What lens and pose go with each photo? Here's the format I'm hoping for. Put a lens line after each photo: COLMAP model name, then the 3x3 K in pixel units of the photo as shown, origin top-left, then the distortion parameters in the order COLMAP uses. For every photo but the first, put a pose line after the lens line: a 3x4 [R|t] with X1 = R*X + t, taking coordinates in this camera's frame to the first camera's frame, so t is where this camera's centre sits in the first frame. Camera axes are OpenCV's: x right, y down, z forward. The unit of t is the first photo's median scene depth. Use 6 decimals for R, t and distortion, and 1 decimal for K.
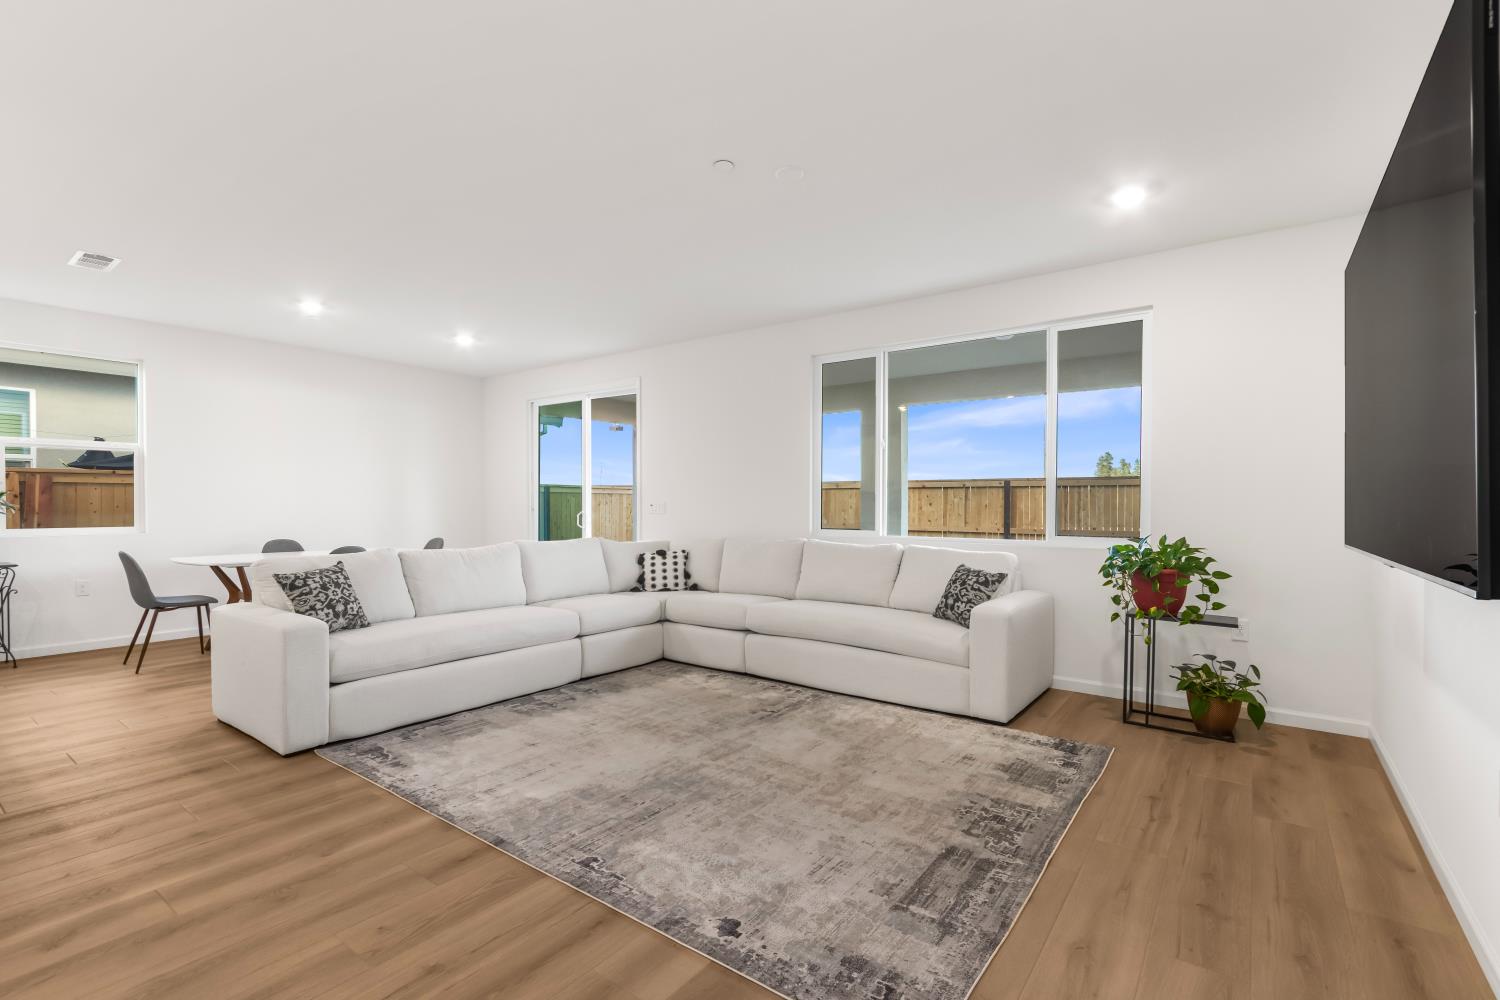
lens RADIAL K [[704.2, 0, 745.1], [0, 704.2, 498.0], [0, 0, 1]] dist [0.012259, -0.000685]
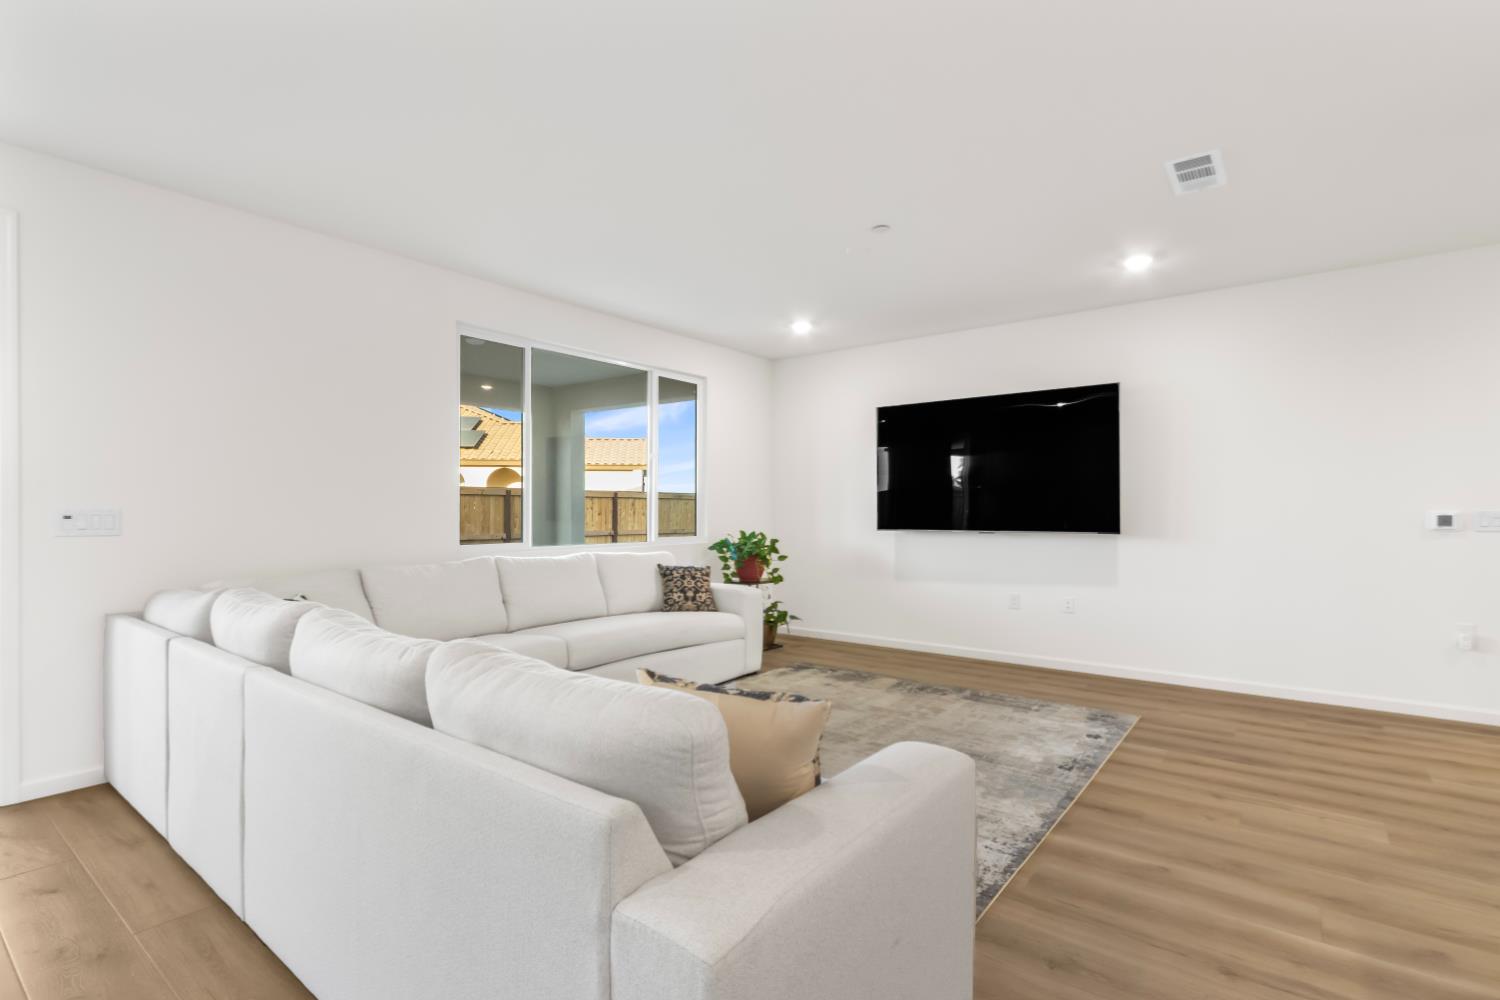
lens RADIAL K [[704.2, 0, 745.8], [0, 704.2, 512.4], [0, 0, 1]] dist [0.012259, -0.000685]
pose [[0.011702, -0.005396, 0.999917, -1.256425], [-0.009201, 0.999943, 0.005503, 0.000357], [-0.999889, -0.009265, 0.011652, 1.246438]]
